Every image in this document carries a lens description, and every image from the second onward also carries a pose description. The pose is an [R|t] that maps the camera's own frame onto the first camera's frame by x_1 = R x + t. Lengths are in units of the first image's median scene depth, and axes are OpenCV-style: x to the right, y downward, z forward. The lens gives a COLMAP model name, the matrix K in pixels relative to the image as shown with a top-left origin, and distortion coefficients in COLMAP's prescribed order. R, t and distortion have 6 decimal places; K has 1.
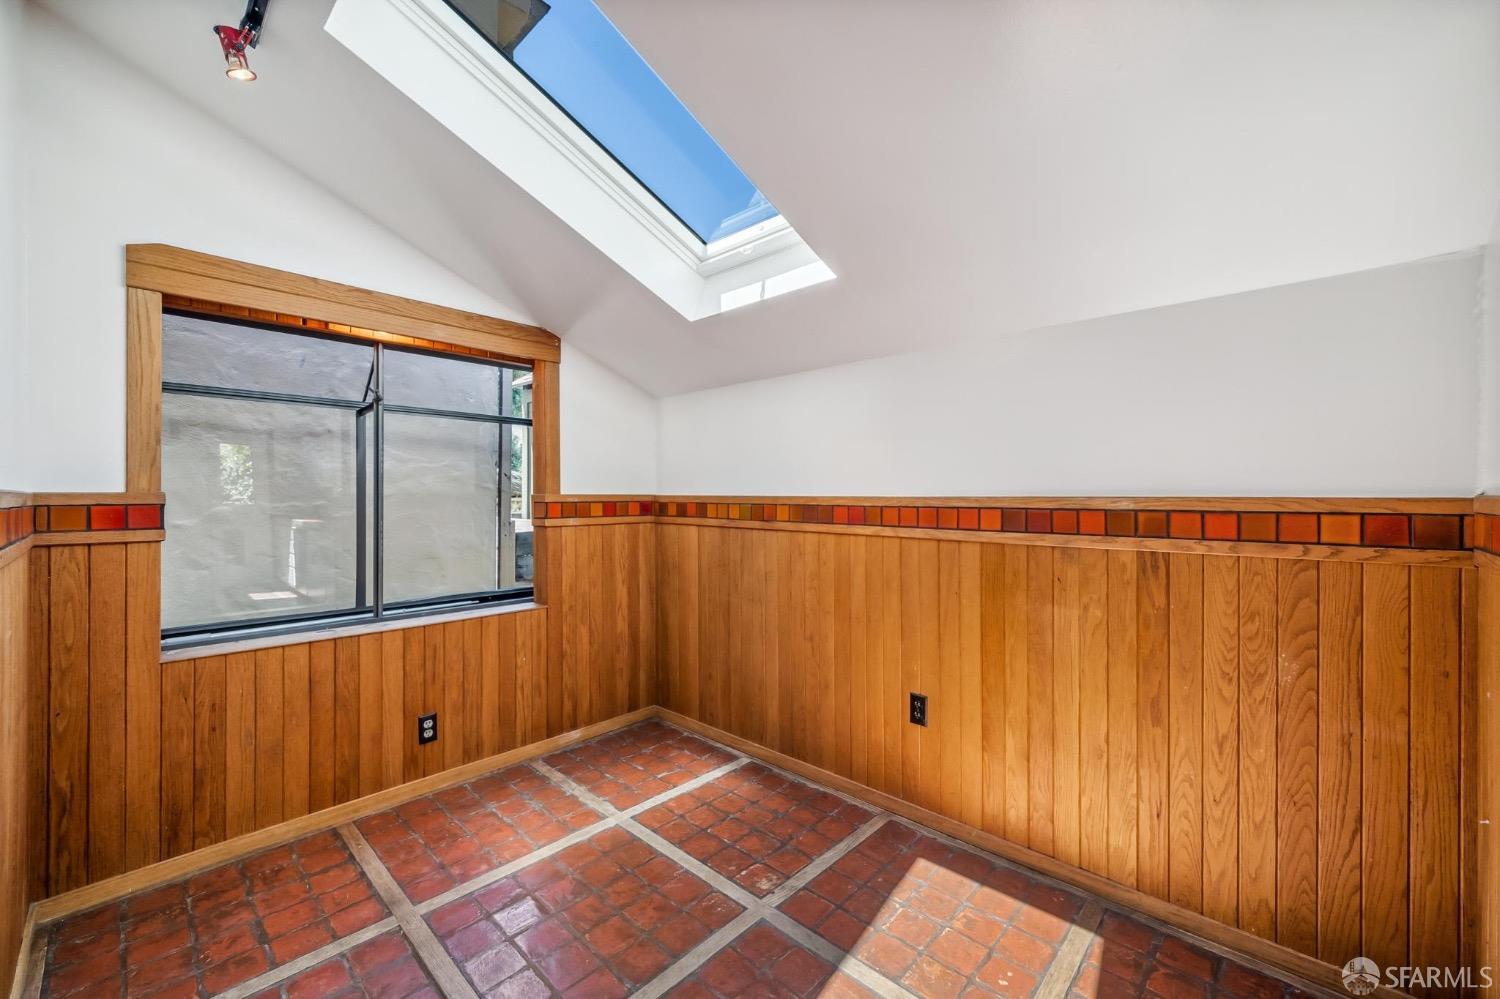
lens RADIAL K [[606.9, 0, 752.6], [0, 606.9, 495.6], [0, 0, 1]] dist [0.003506, 0.000439]
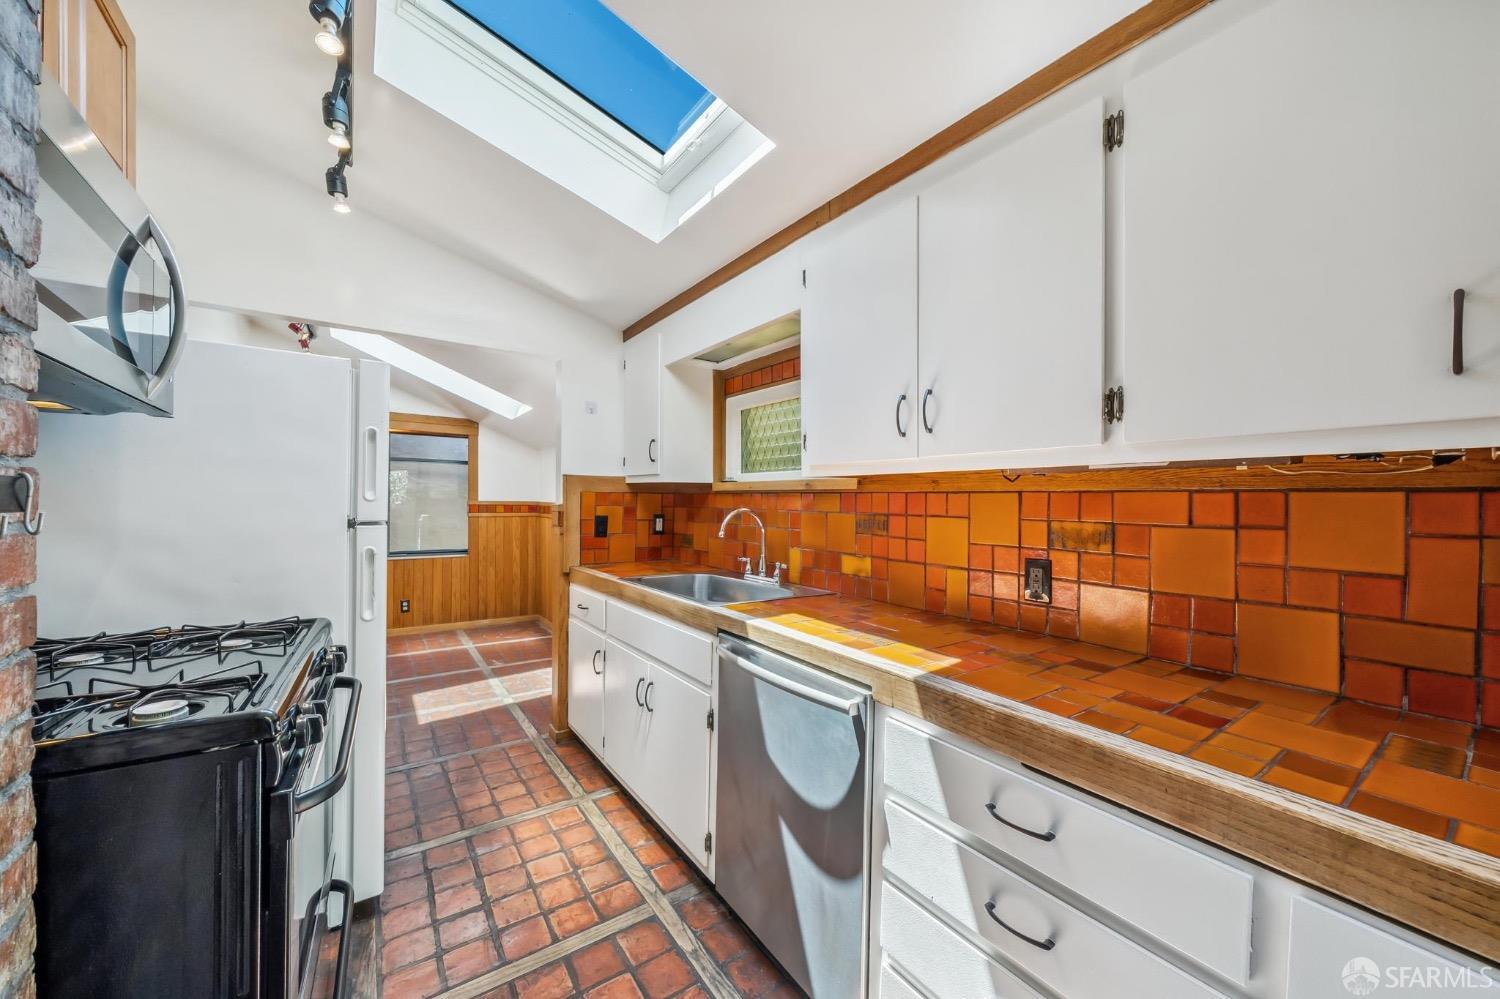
lens RADIAL K [[567.1, 0, 751.3], [0, 567.1, 500.9], [0, 0, 1]] dist [-0.000091, 0.000002]
pose [[0.977294, 0.010193, -0.211641, 0.950583], [-0.010451, 0.999945, -0.000101, -0.010782], [0.211628, 0.002311, 0.977347, -0.632746]]
